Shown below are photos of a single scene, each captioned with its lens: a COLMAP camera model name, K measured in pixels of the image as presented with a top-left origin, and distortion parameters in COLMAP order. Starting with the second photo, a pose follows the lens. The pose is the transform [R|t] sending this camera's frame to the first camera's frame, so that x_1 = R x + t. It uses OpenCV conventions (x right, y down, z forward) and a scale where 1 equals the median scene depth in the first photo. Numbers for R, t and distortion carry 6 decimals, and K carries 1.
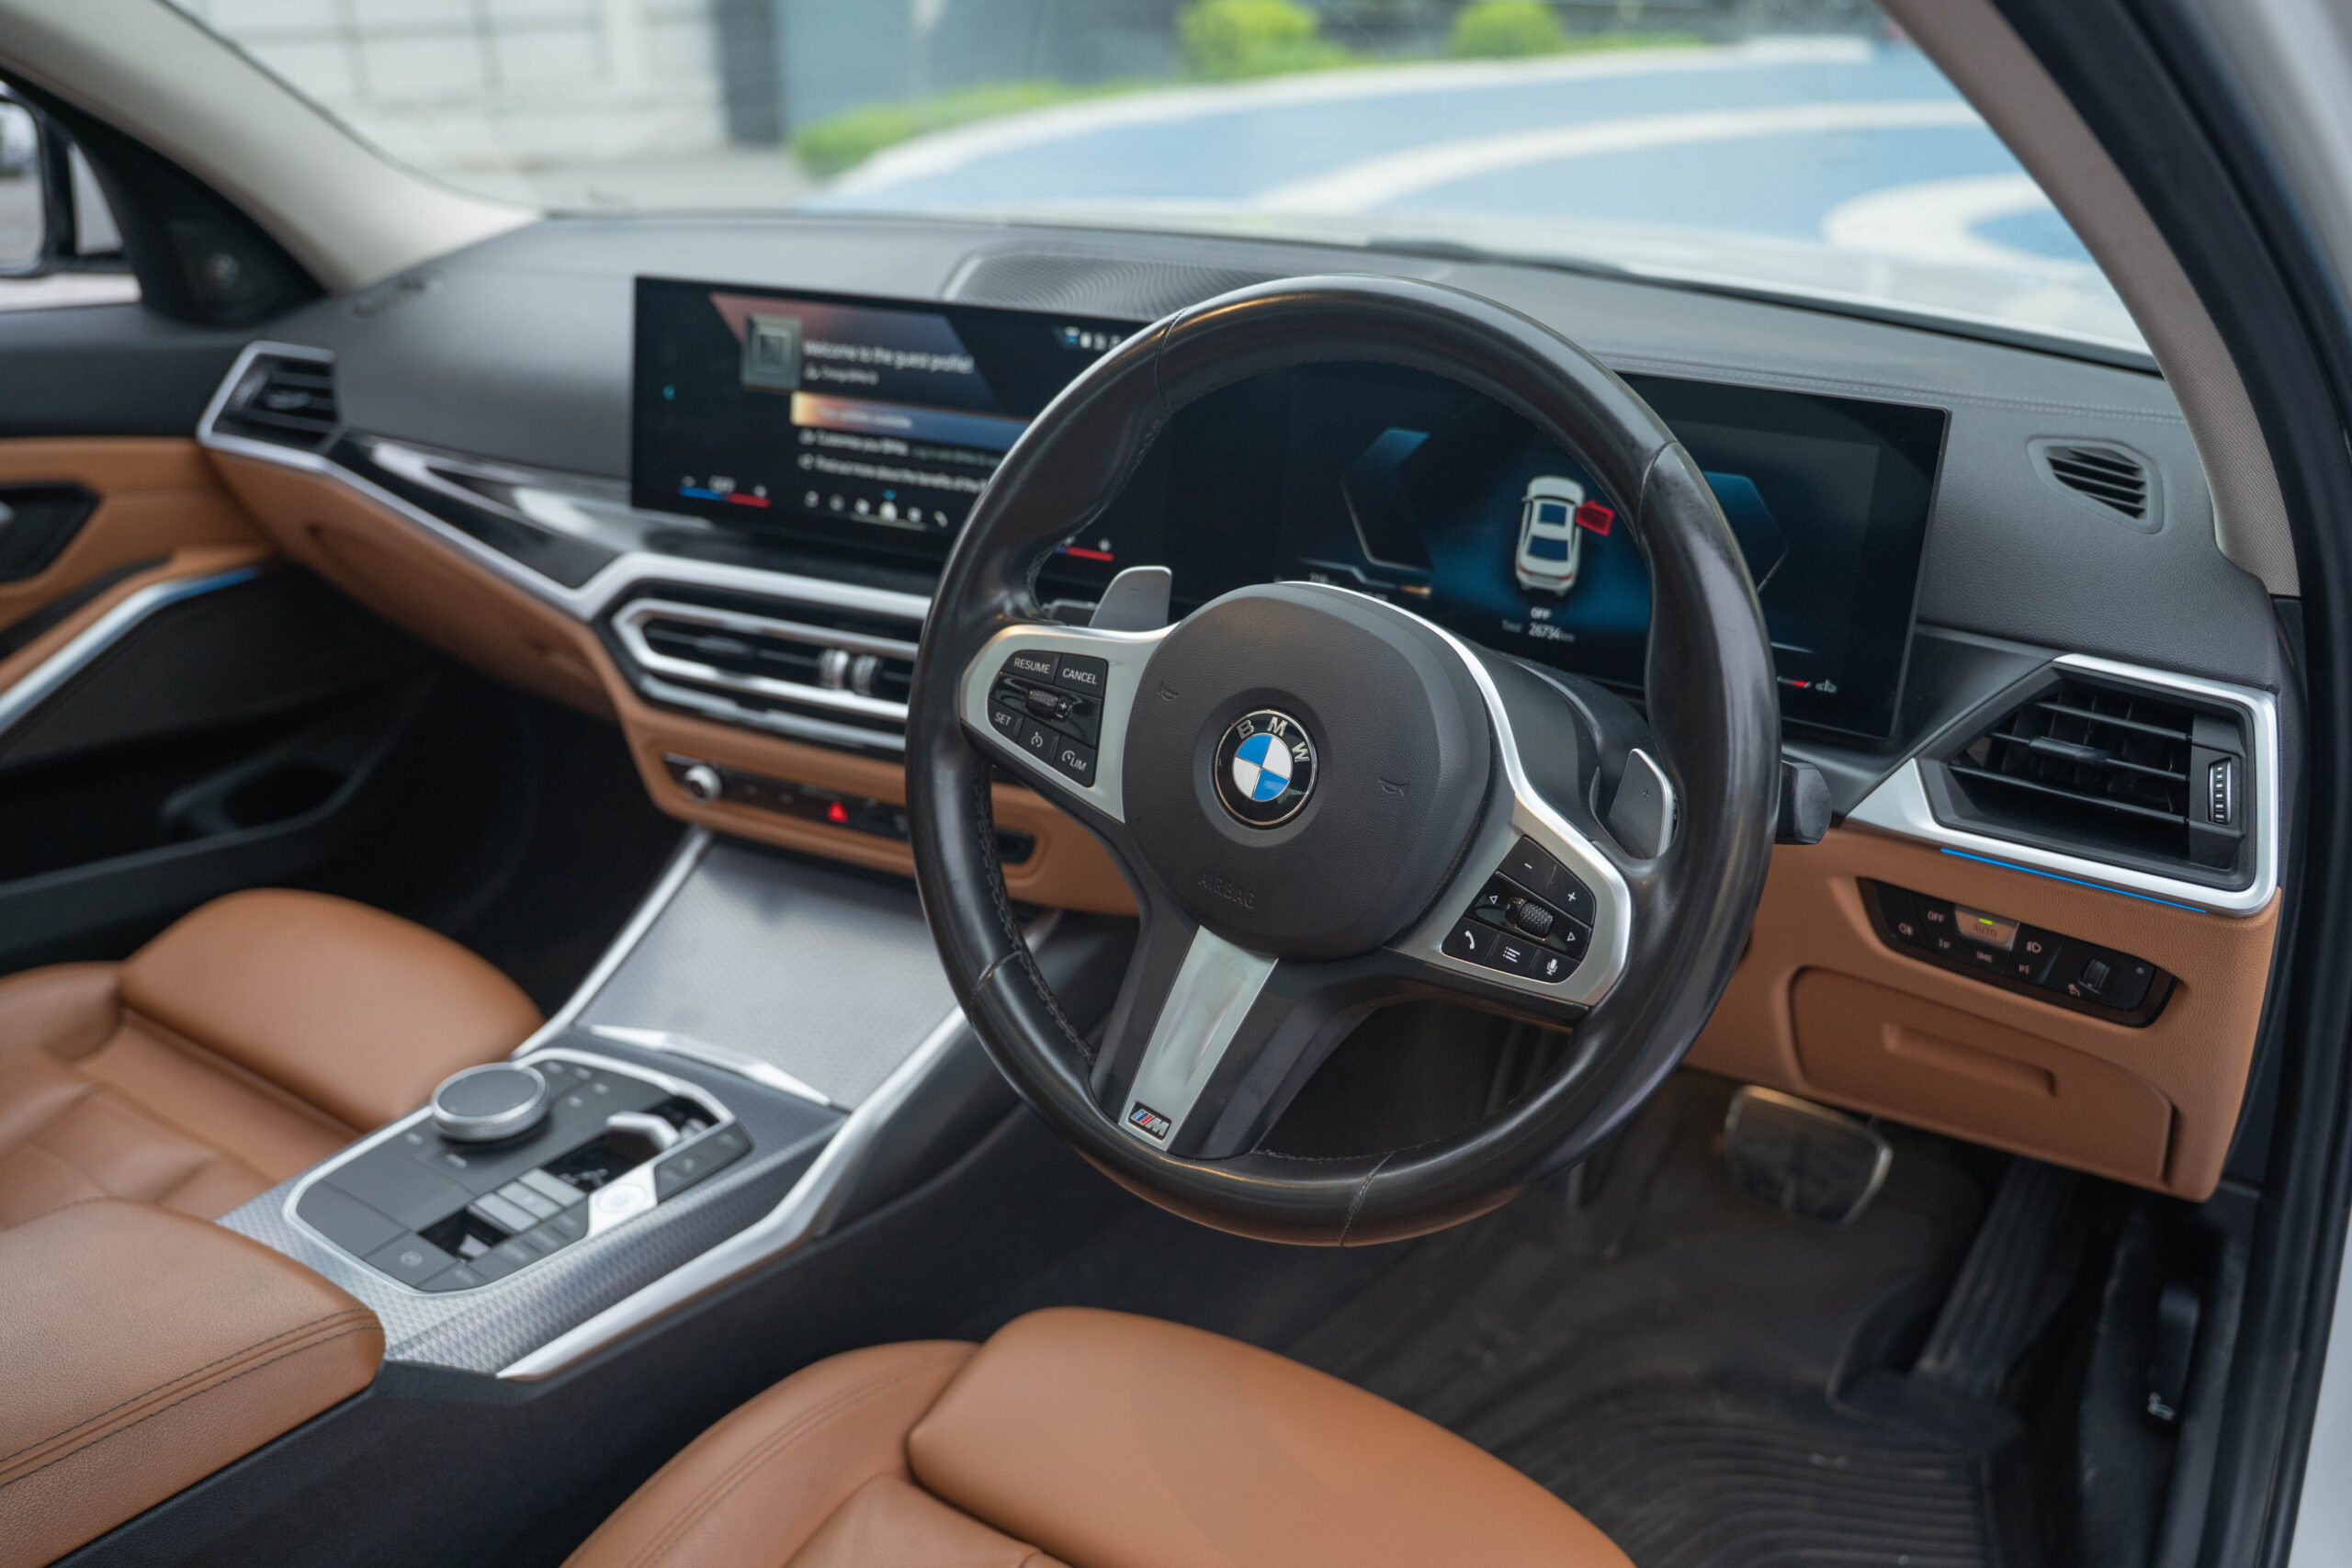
lens RADIAL K [[1954.4, 0, 1176.0], [0, 1954.4, 784.0], [0, 0, 1]] dist [-0.071098, -0.000640]
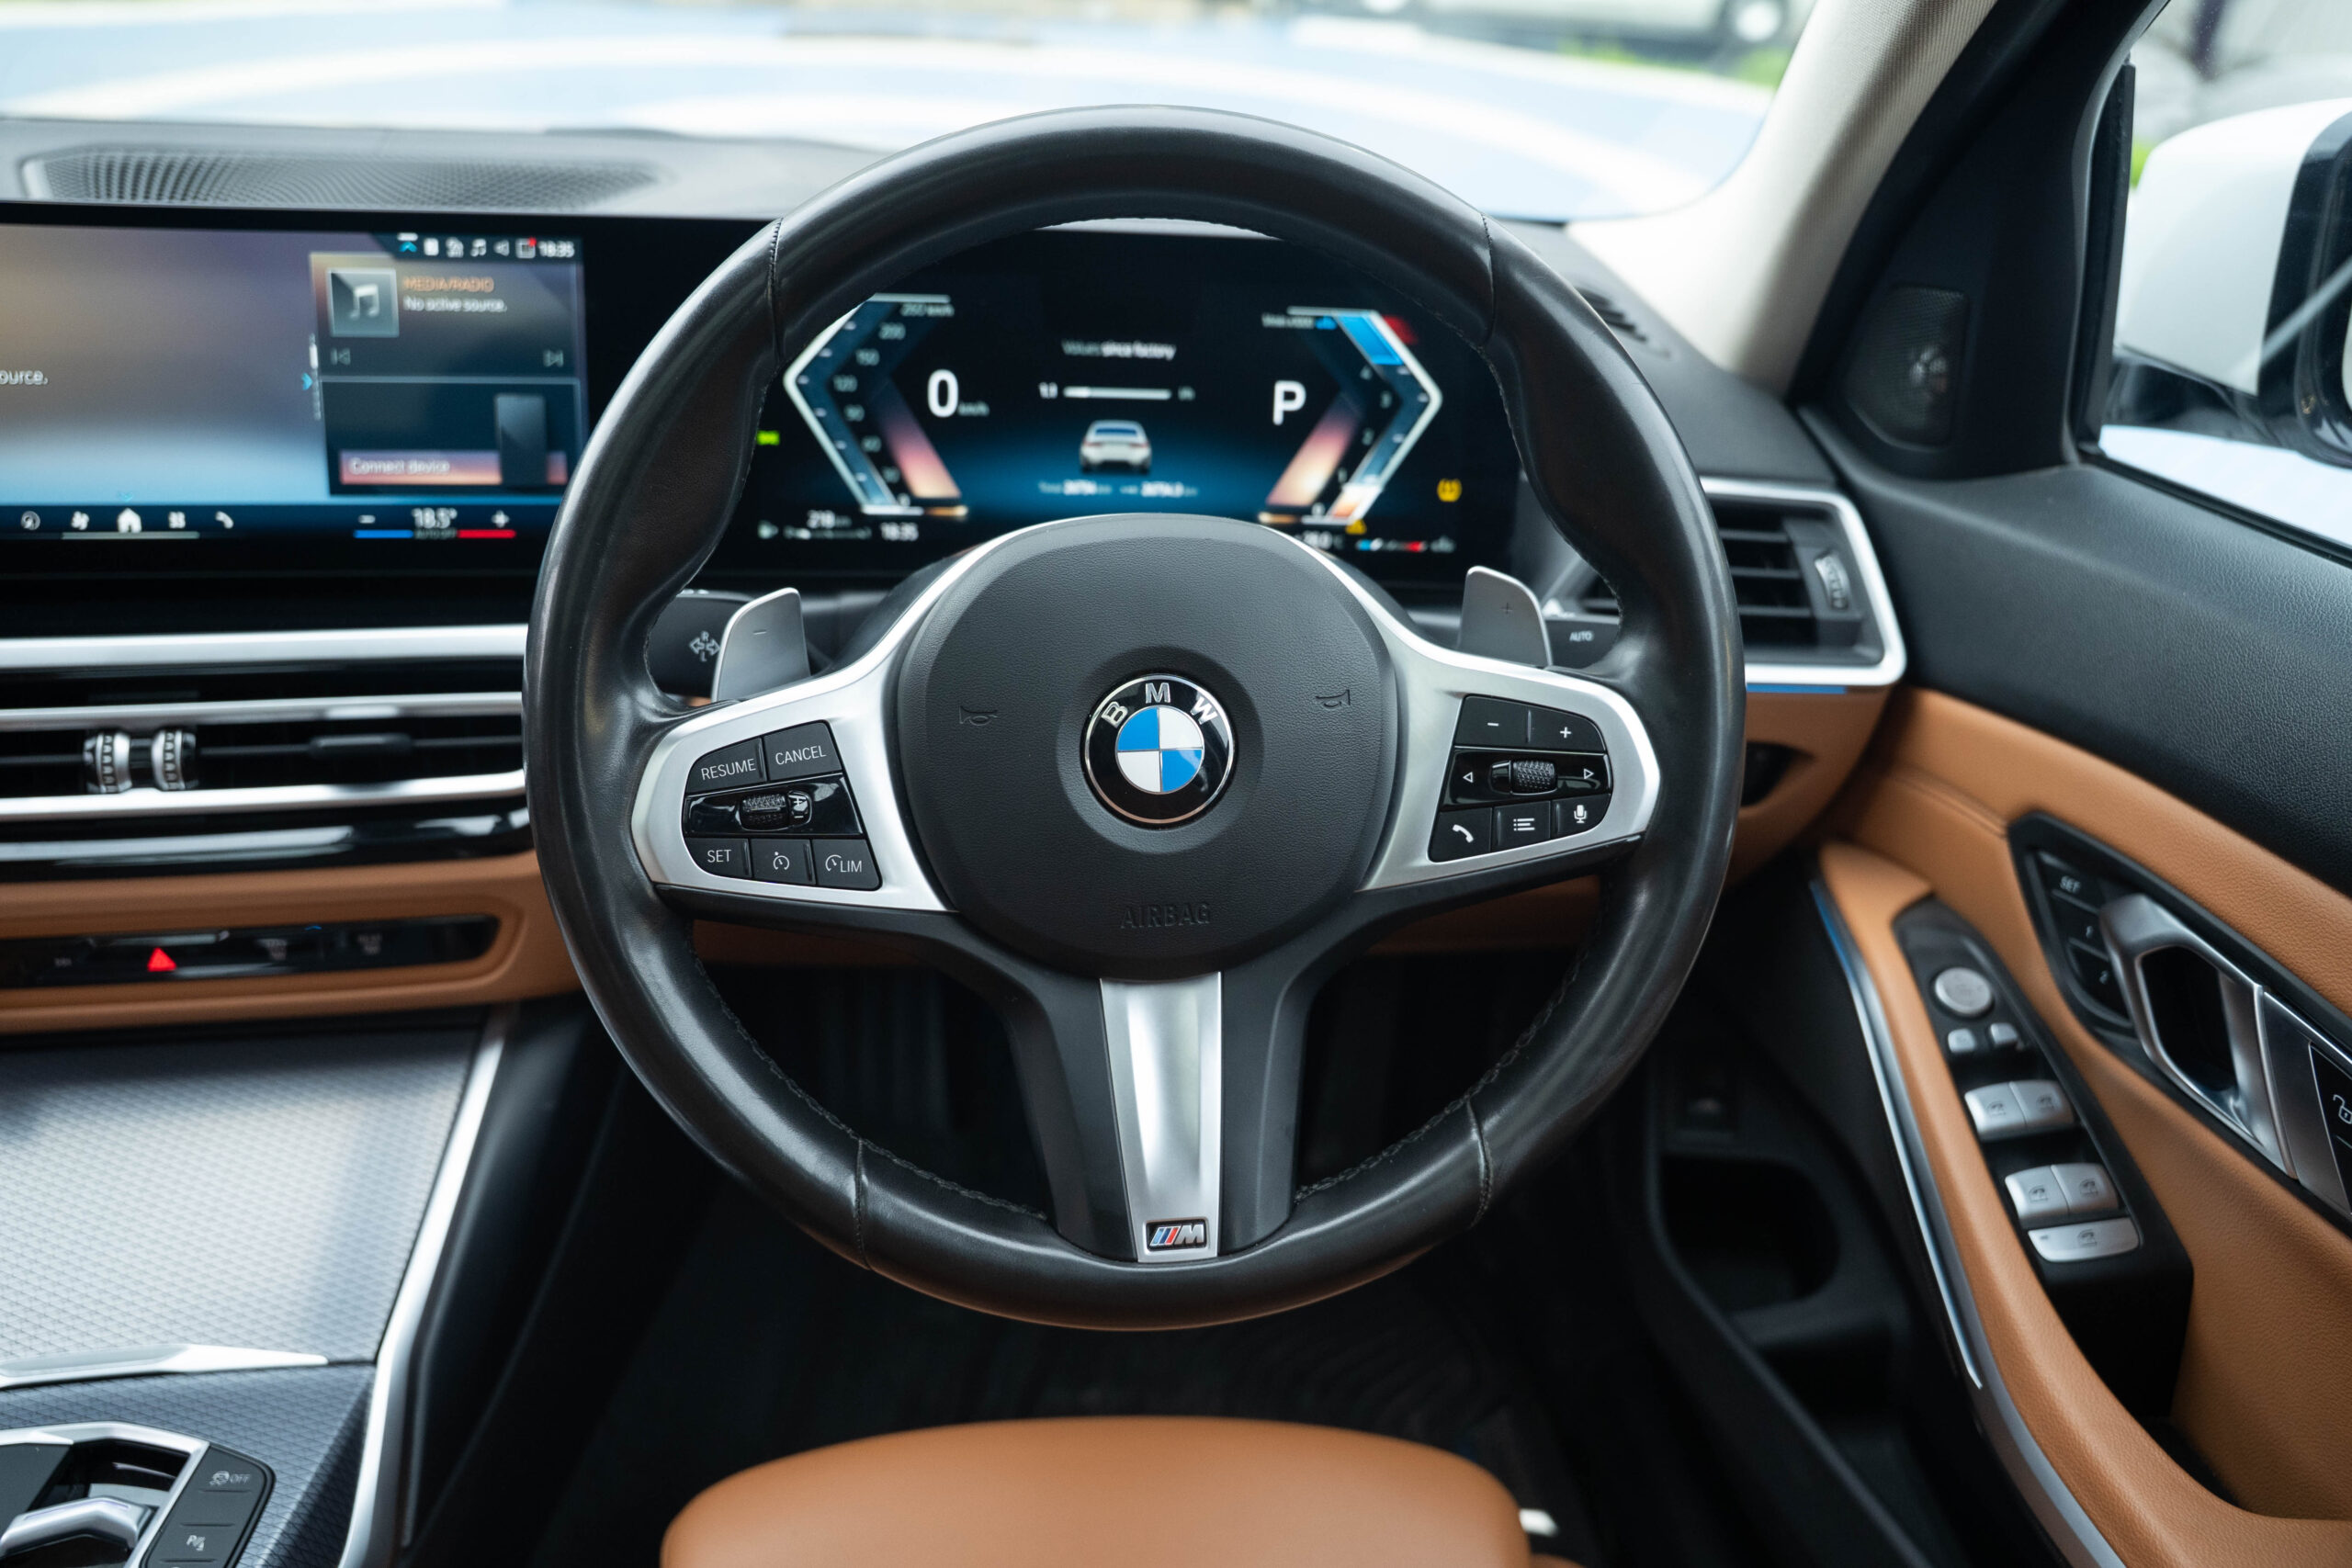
lens RADIAL K [[1700.1, 0, 1176.0], [0, 1700.1, 784.0], [0, 0, 1]] dist [-0.128748, 0.081921]
pose [[0.756313, -0.235603, 0.610313, -0.244114], [0.190744, 0.971782, 0.138769, -0.059346], [-0.625786, 0.011461, 0.779911, 0.321961]]
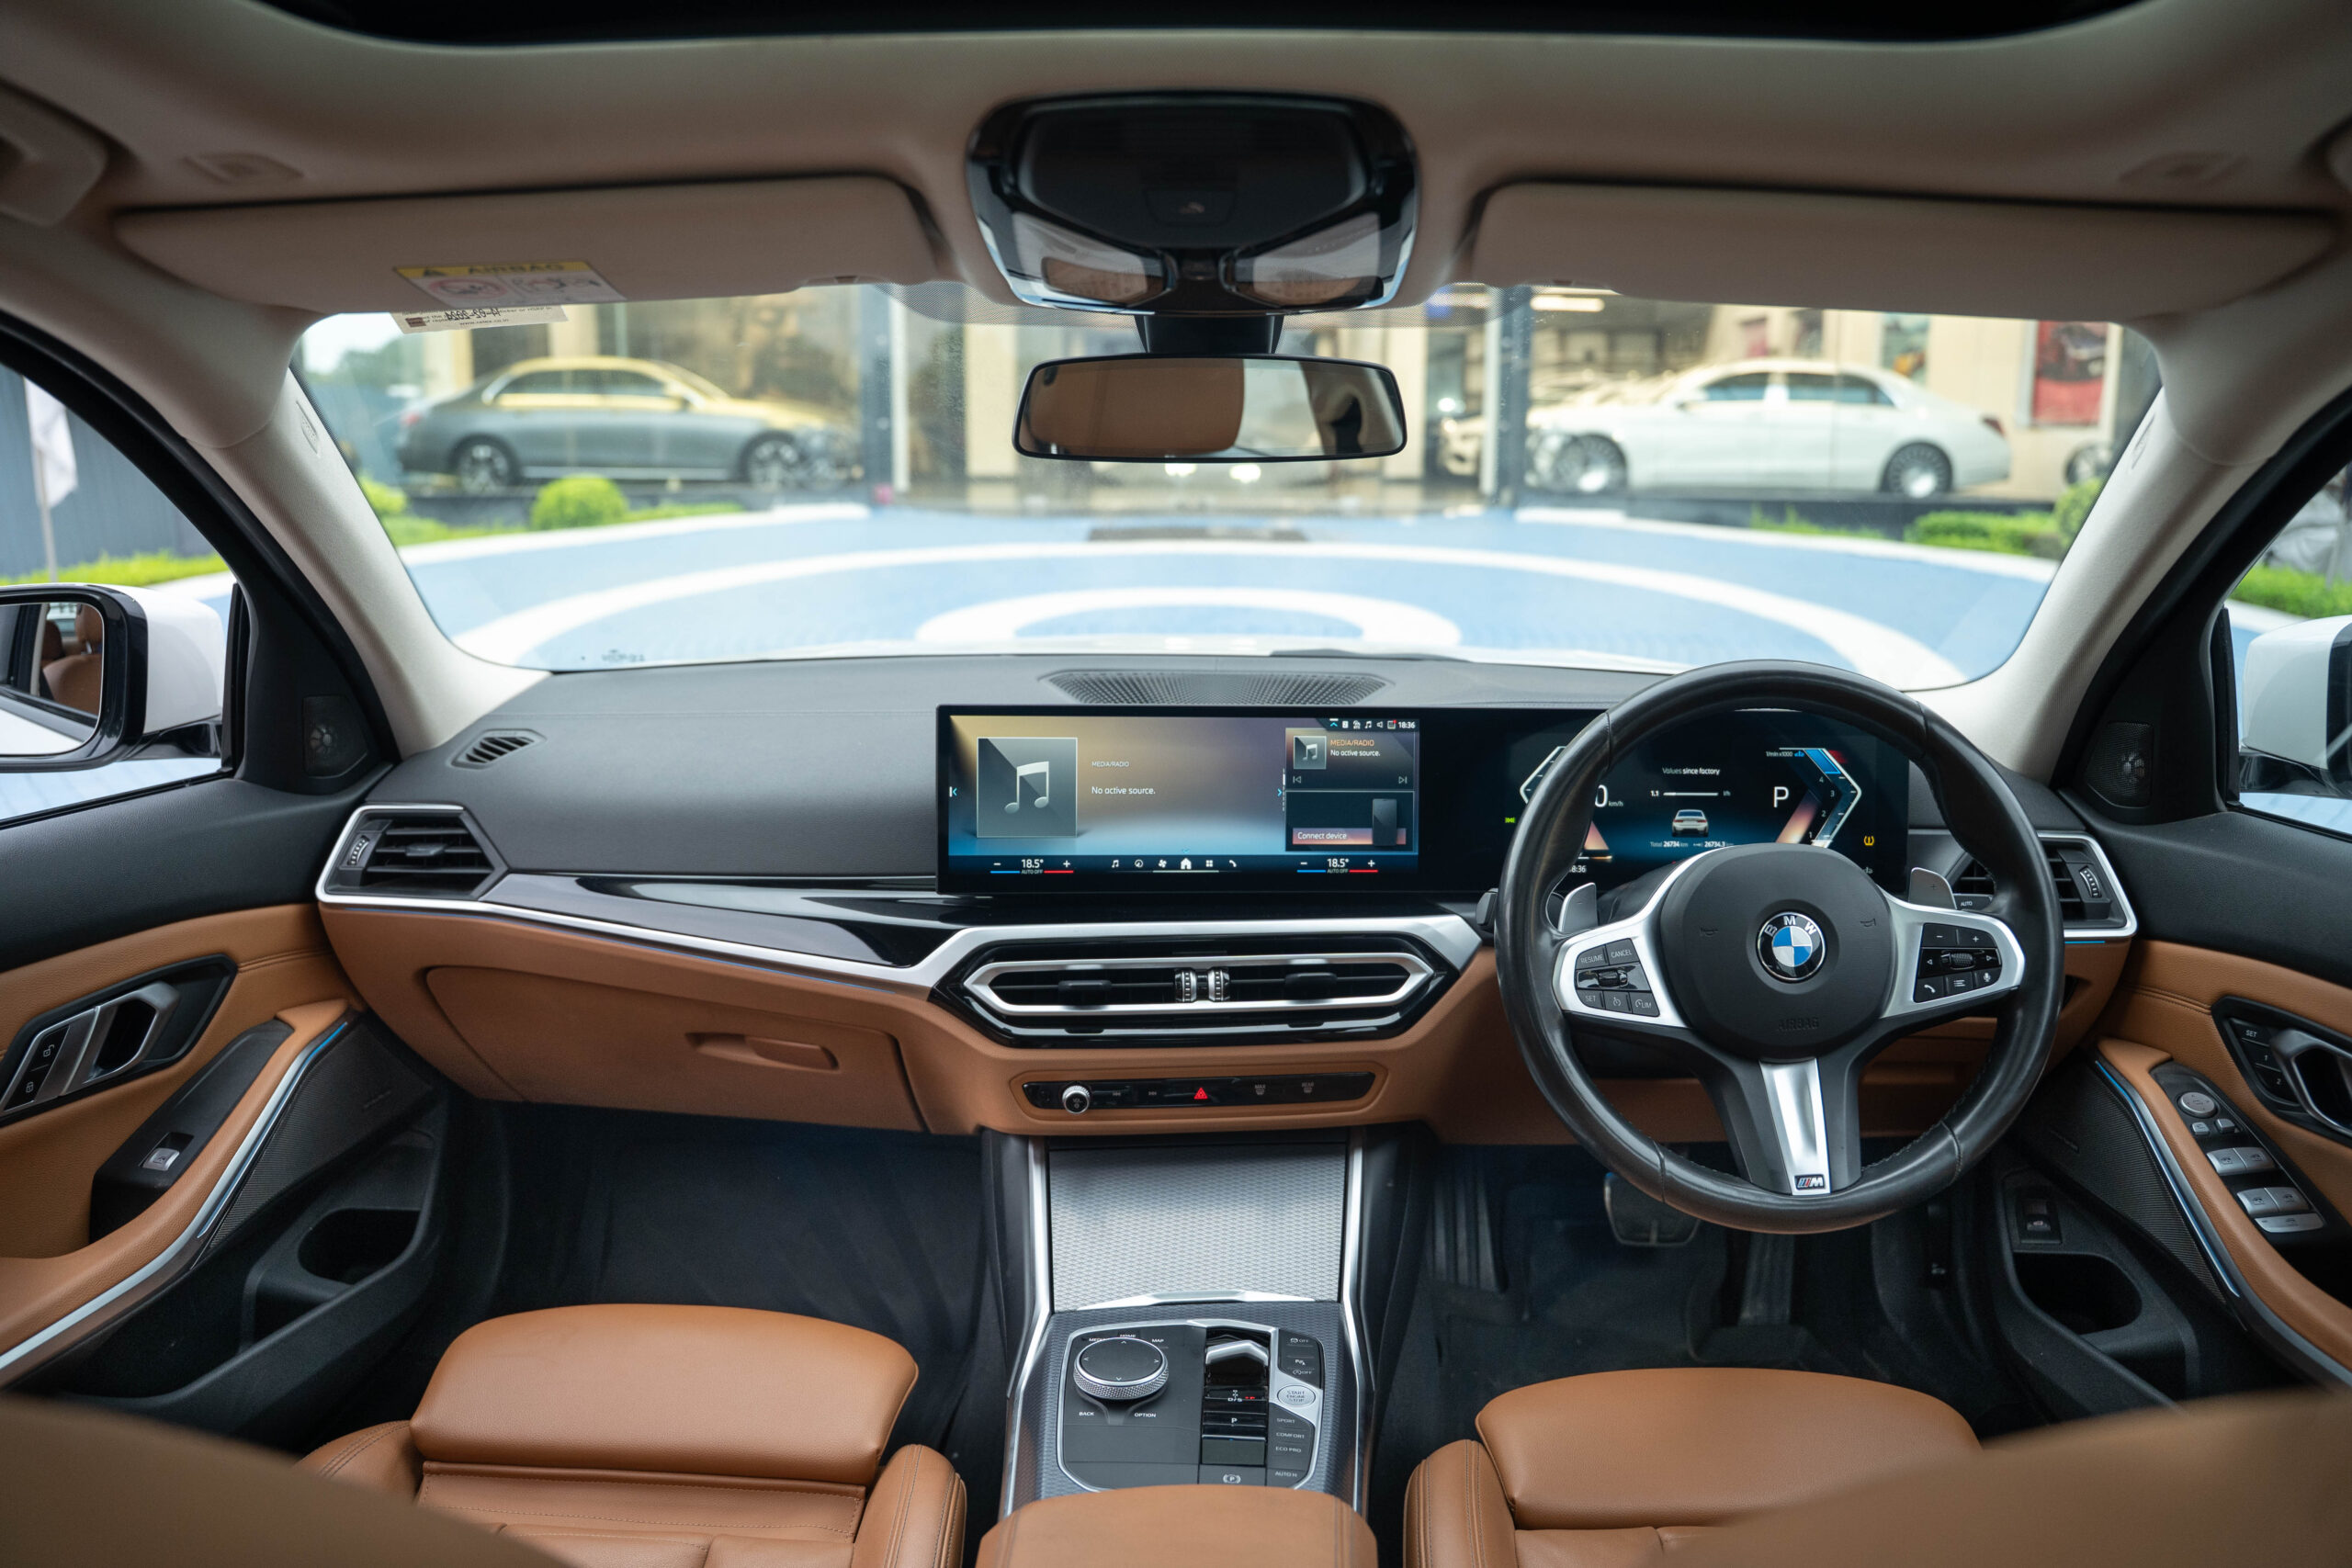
lens RADIAL K [[1634.6, 0, 1167.0], [0, 1634.6, 817.5], [0, 0, 1]] dist [-0.137932, 0.104533]
pose [[0.829101, -0.106608, 0.548841, -0.773968], [0.202413, 0.972296, -0.116913, -0.043457], [-0.521172, 0.208025, 0.827711, 0.080275]]
